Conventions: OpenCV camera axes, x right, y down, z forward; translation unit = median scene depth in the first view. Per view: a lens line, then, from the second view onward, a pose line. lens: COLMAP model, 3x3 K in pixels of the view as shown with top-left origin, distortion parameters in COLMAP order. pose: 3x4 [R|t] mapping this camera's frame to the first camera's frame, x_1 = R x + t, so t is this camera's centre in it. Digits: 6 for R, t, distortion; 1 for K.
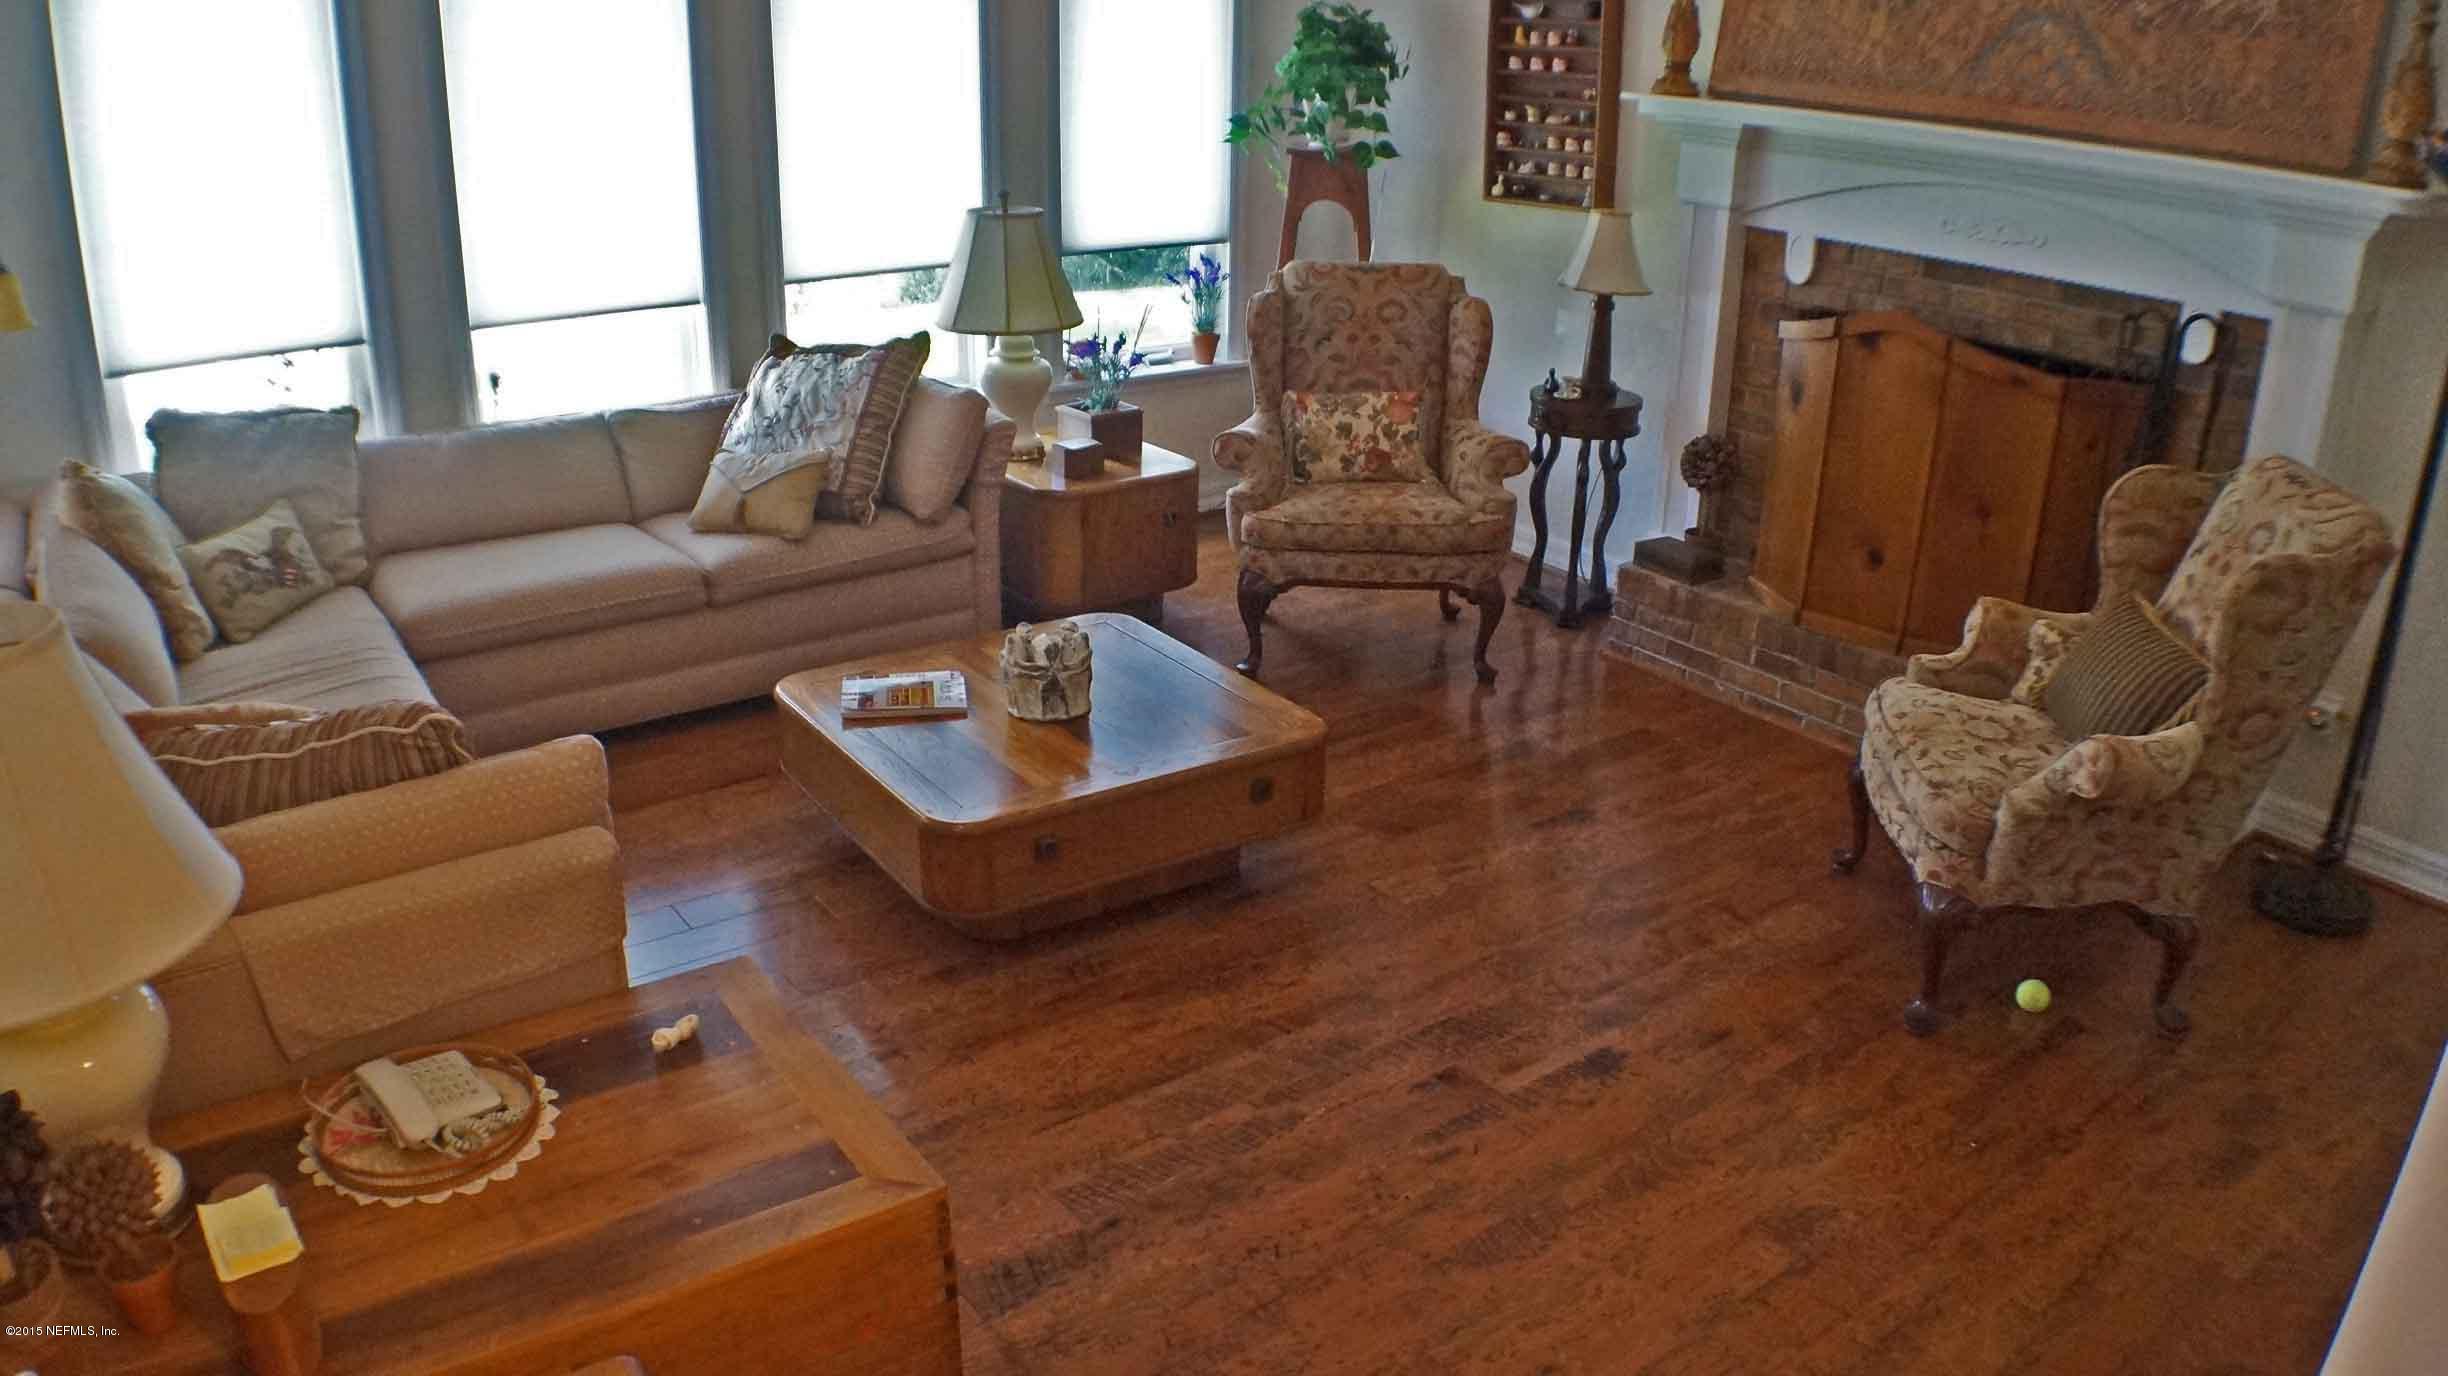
lens RADIAL K [[1759.7, 0, 1224.0], [0, 1759.7, 688.0], [0, 0, 1]] dist [-0.208554, 0.049596]
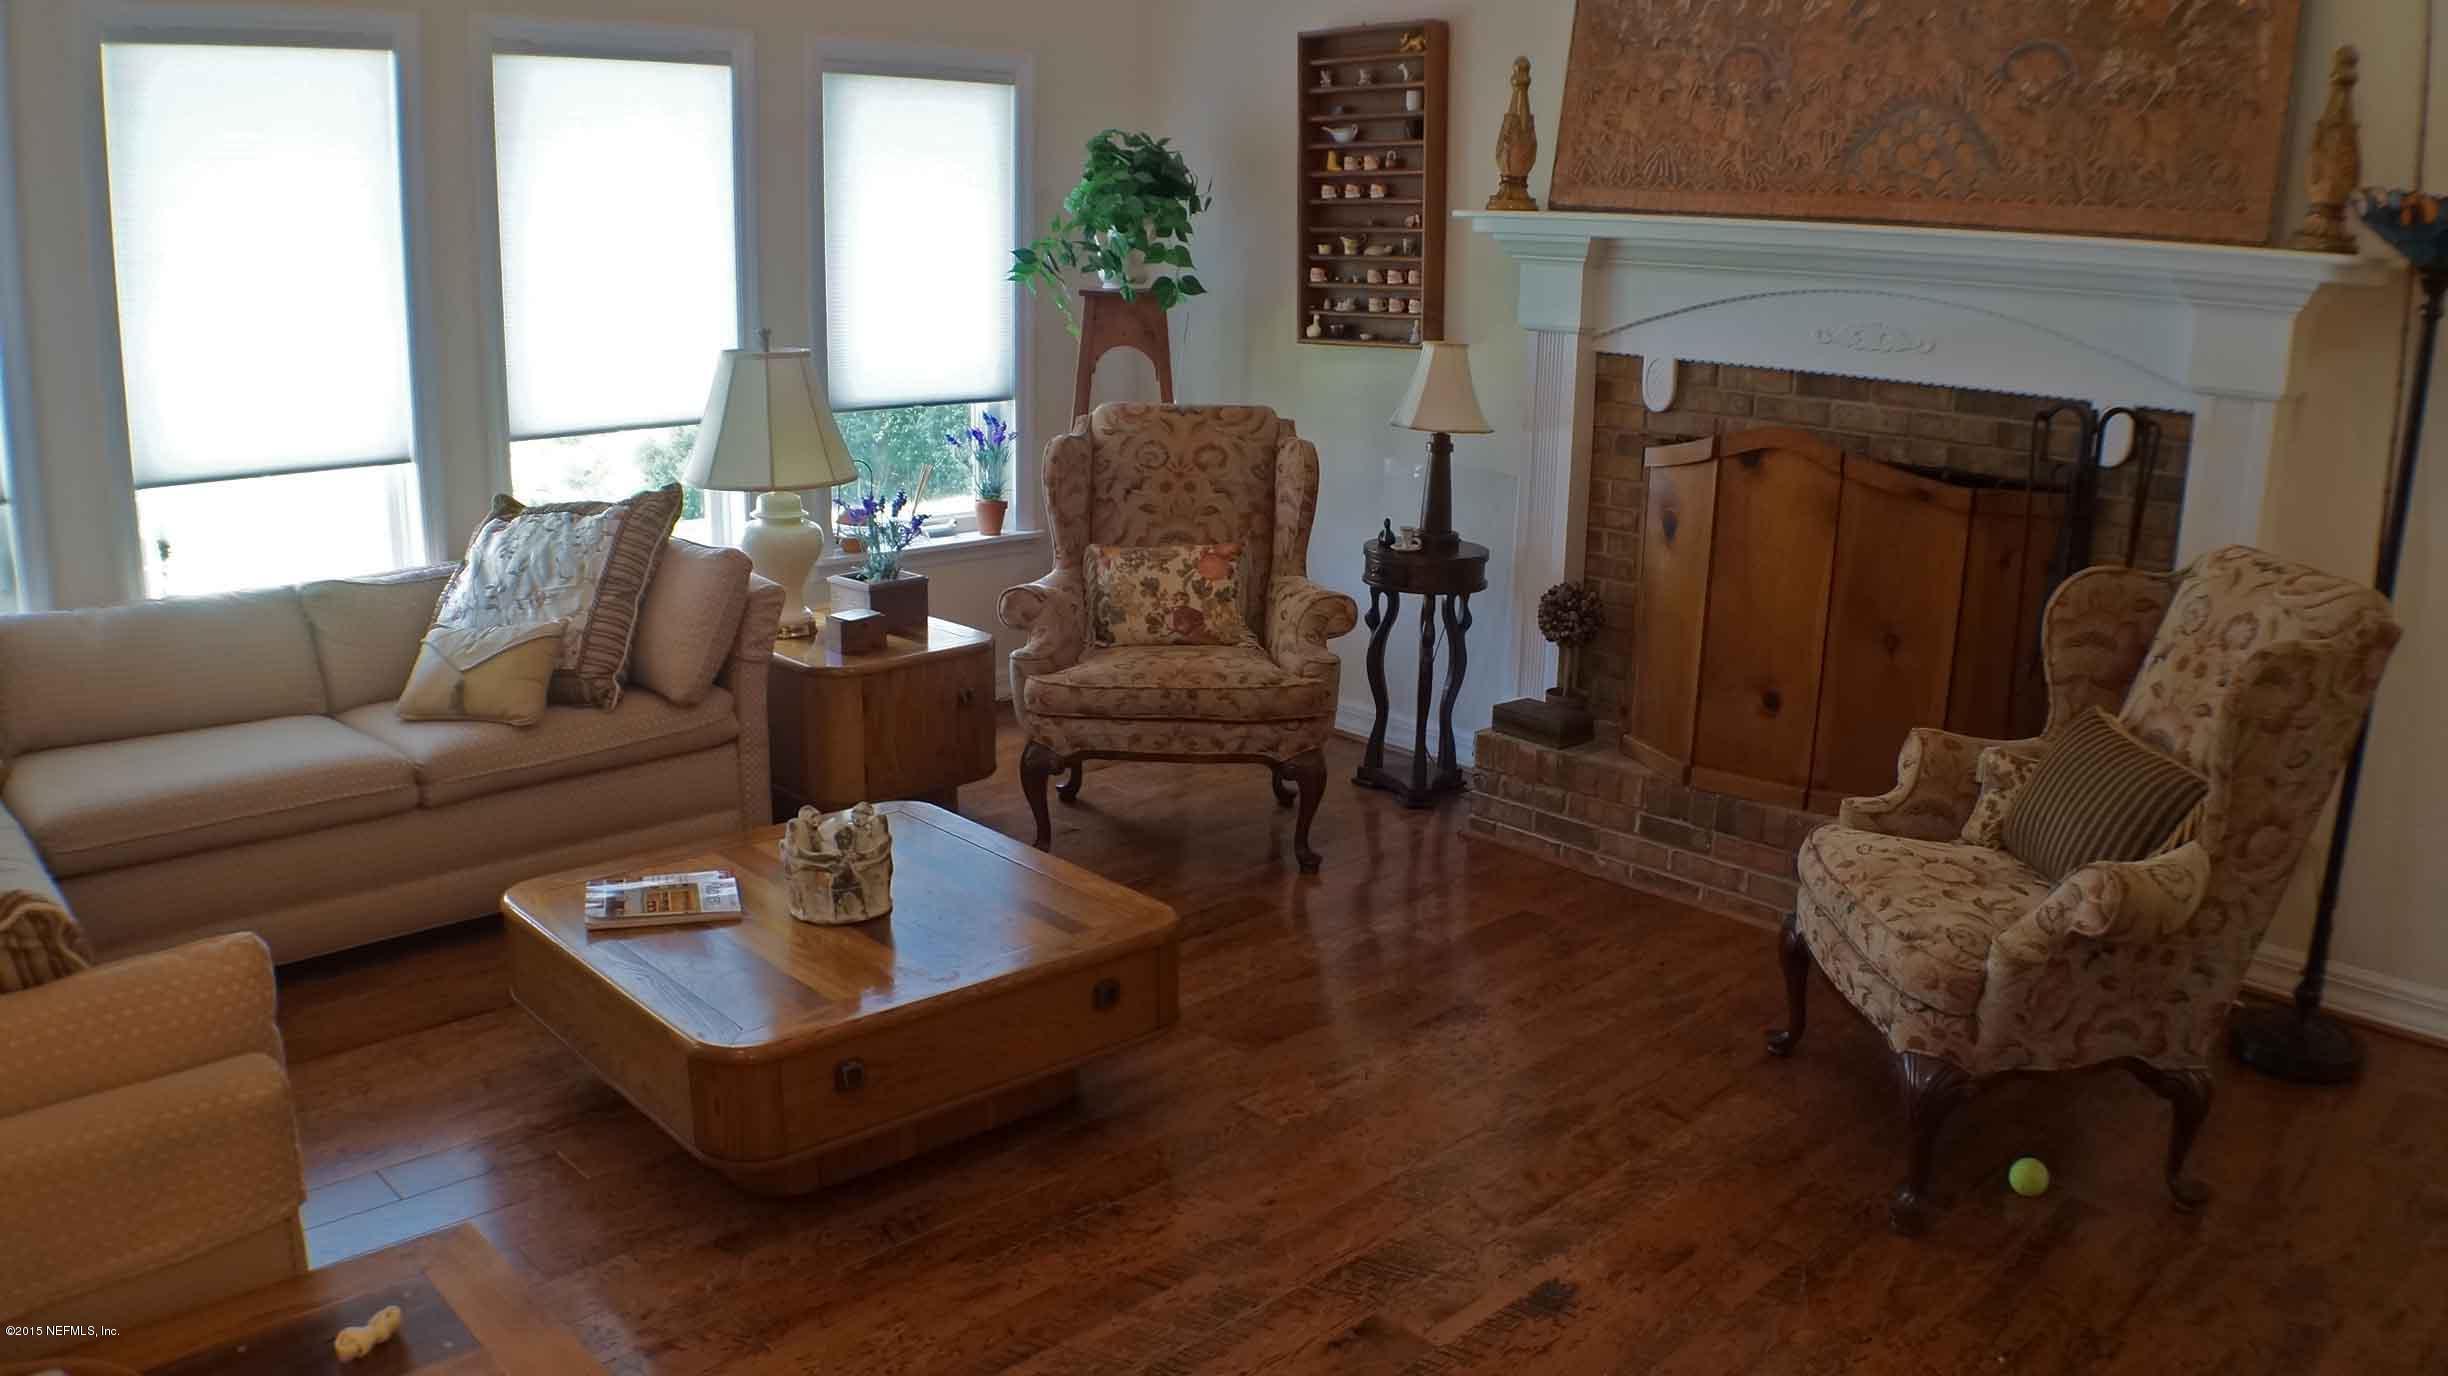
lens RADIAL K [[1816.9, 0, 1224.0], [0, 1816.9, 688.0], [0, 0, 1]] dist [-0.192670, 0.056055]
pose [[0.990008, -0.030624, 0.137649, -0.032716], [0.048795, 0.990228, -0.130646, 0.026183], [-0.132303, 0.136057, 0.981827, 0.129071]]
